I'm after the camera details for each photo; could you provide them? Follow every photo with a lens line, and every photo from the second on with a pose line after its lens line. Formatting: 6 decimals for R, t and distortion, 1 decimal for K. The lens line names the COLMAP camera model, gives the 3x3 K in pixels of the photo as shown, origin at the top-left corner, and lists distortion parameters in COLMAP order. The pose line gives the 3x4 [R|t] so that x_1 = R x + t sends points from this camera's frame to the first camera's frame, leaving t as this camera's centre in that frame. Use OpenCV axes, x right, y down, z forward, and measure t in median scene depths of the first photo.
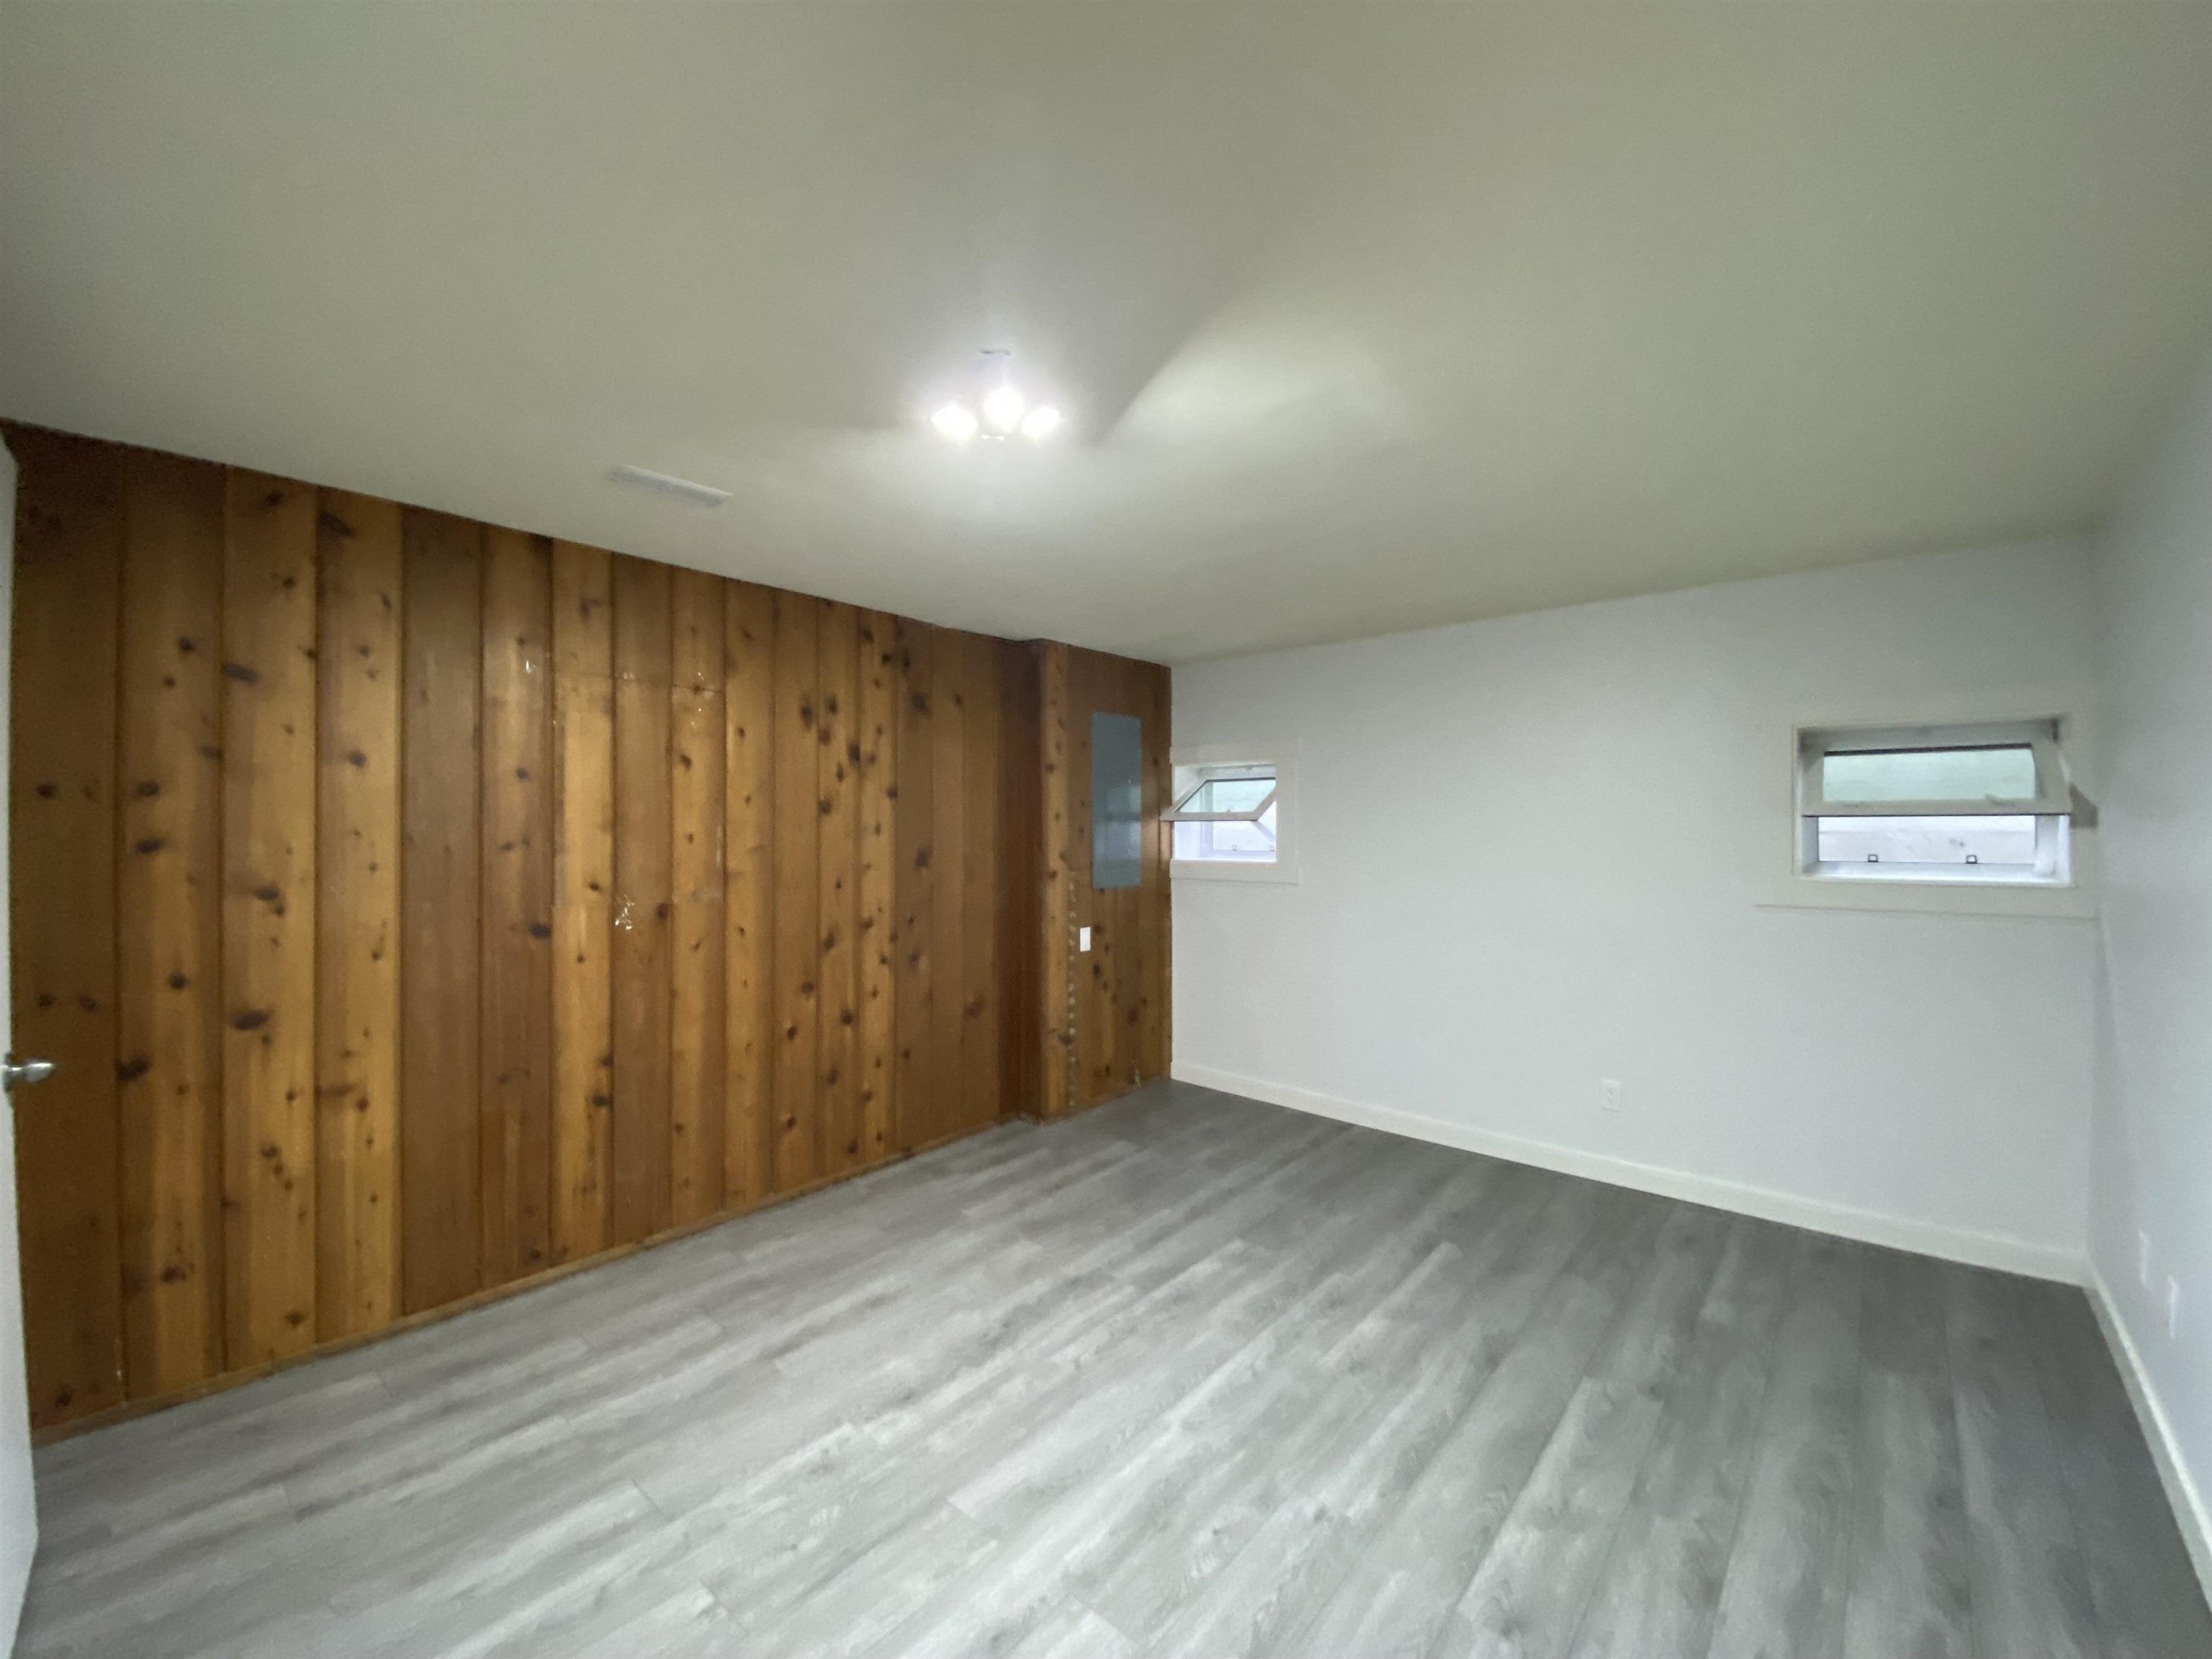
lens RADIAL K [[895.8, 0, 1103.1], [0, 895.8, 813.5], [0, 0, 1]] dist [0.014370, -0.015881]
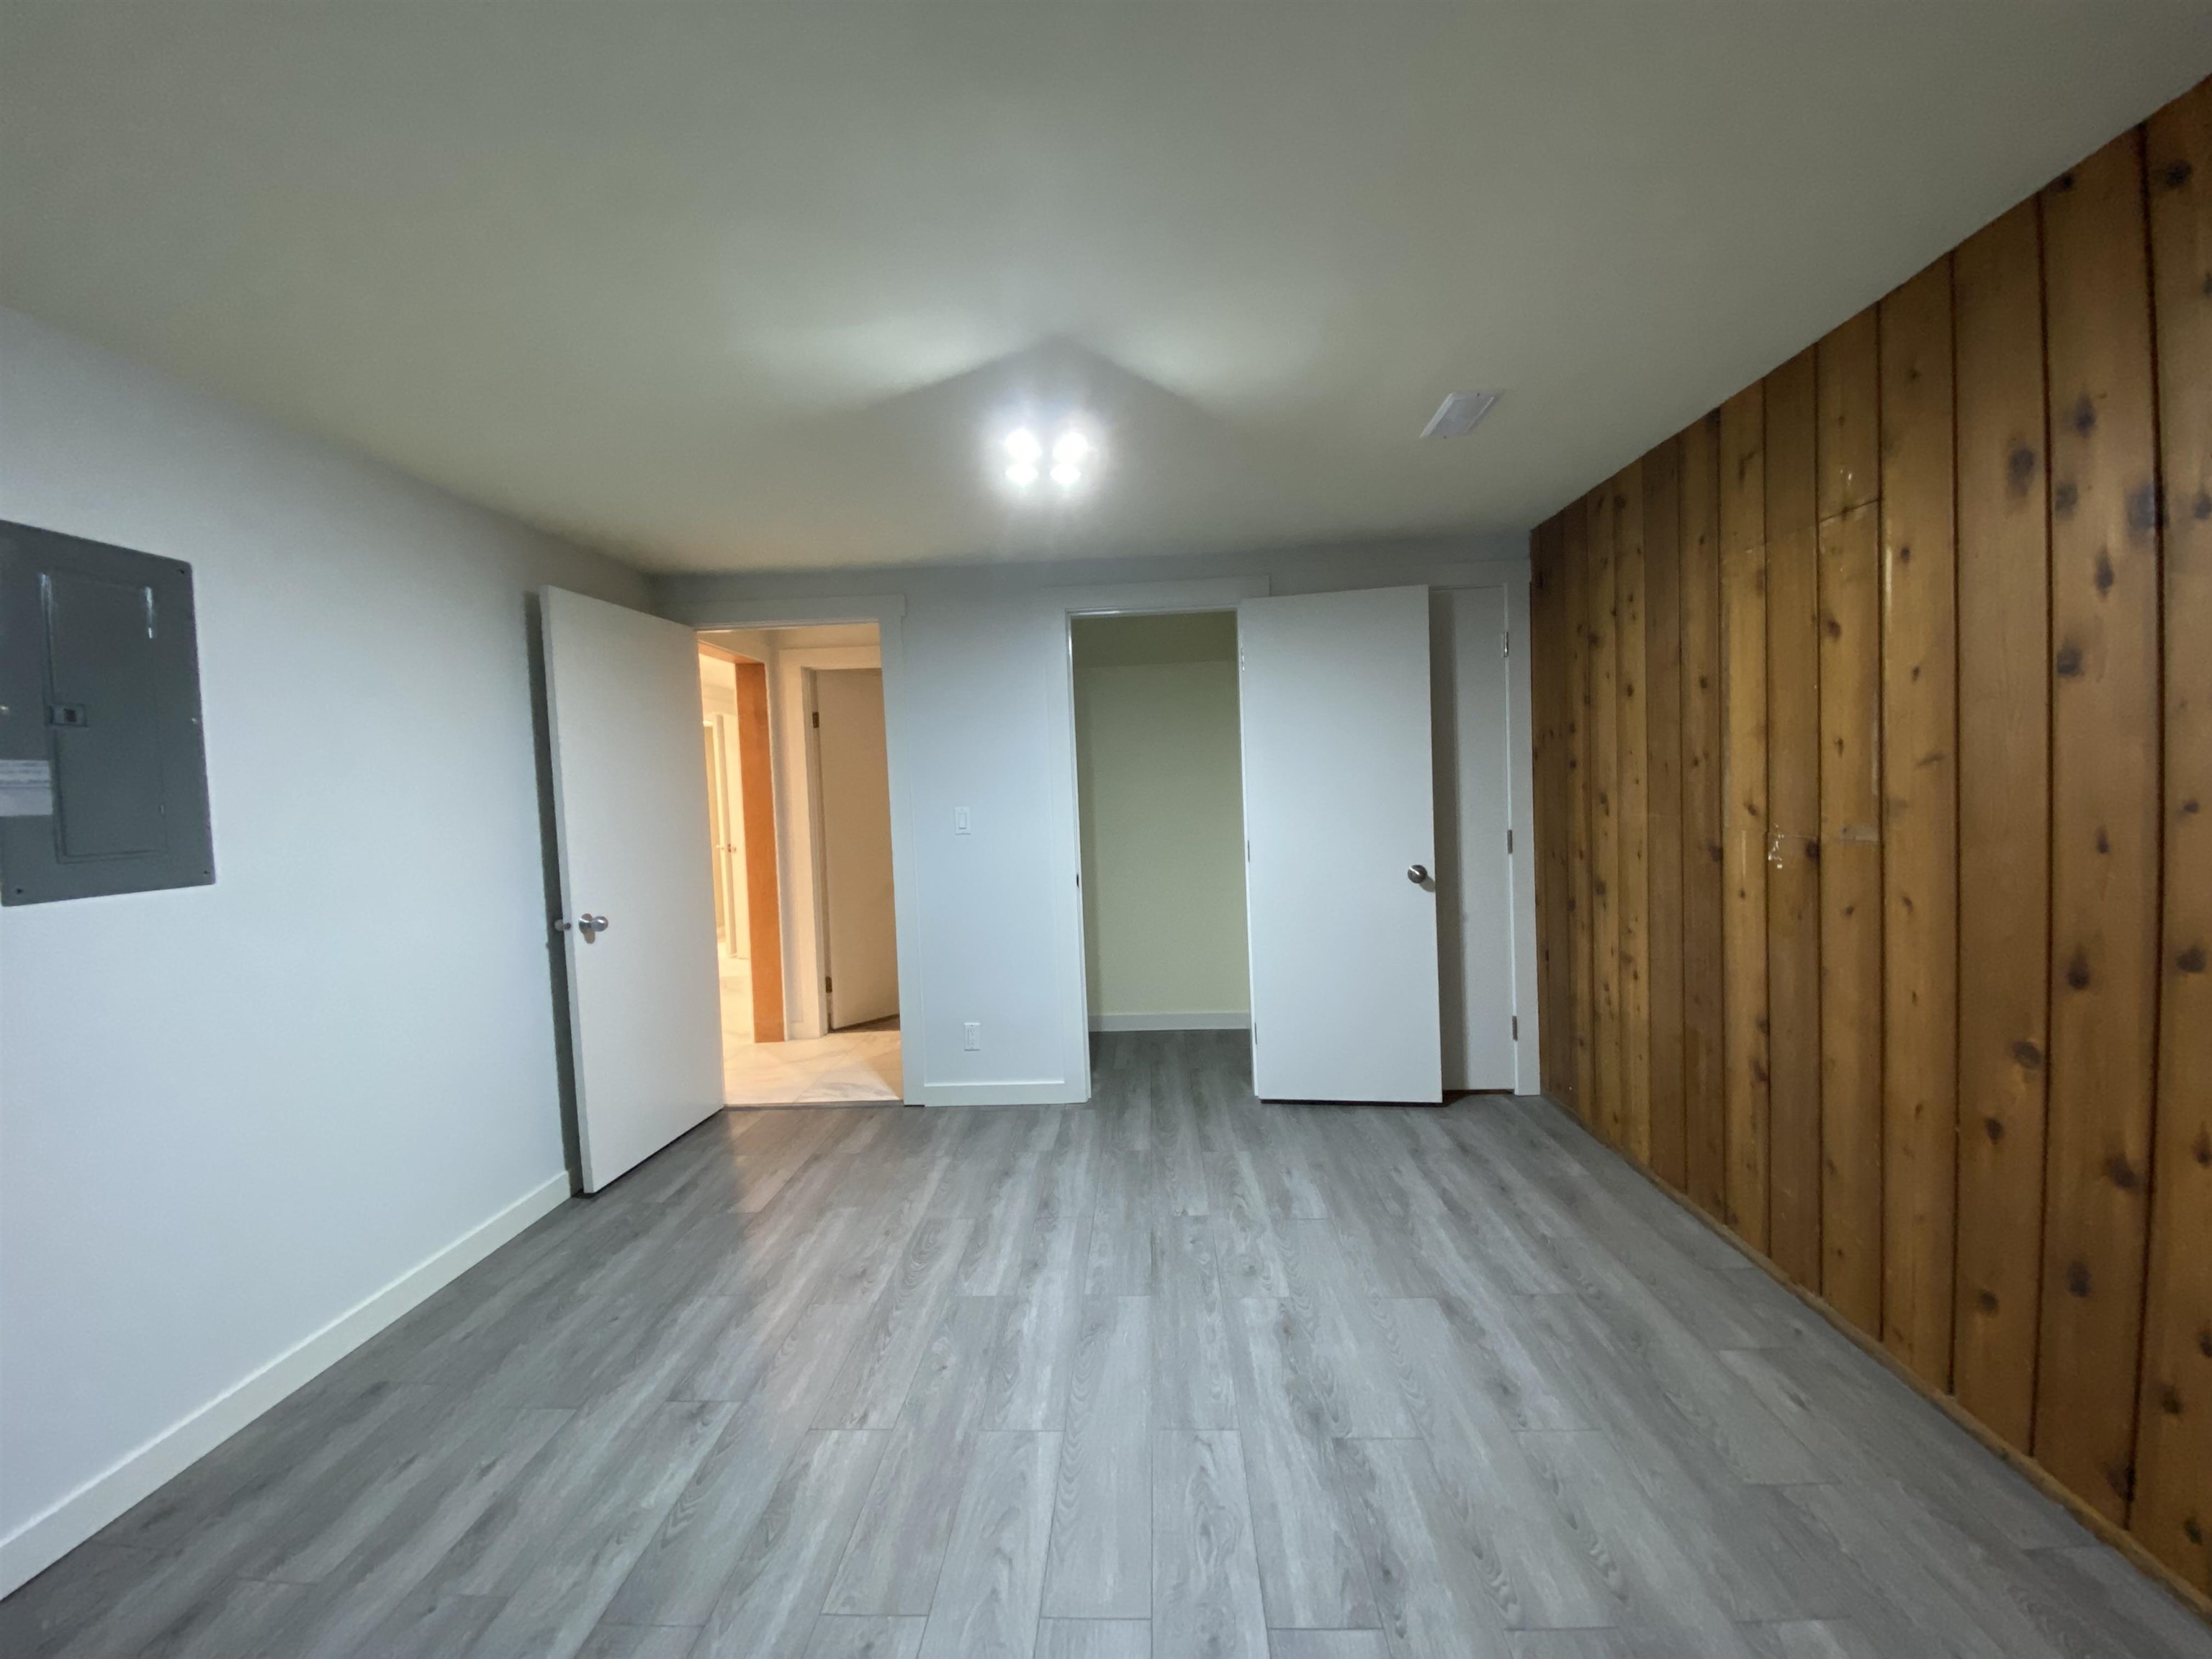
lens RADIAL K [[895.8, 0, 1099.3], [0, 895.8, 814.1], [0, 0, 1]] dist [0.014370, -0.015881]
pose [[-0.794721, 0.048627, -0.605024, 0.482108], [0.051359, 0.998598, 0.012797, 0.054242], [0.604798, -0.020903, -0.796105, 1.558674]]
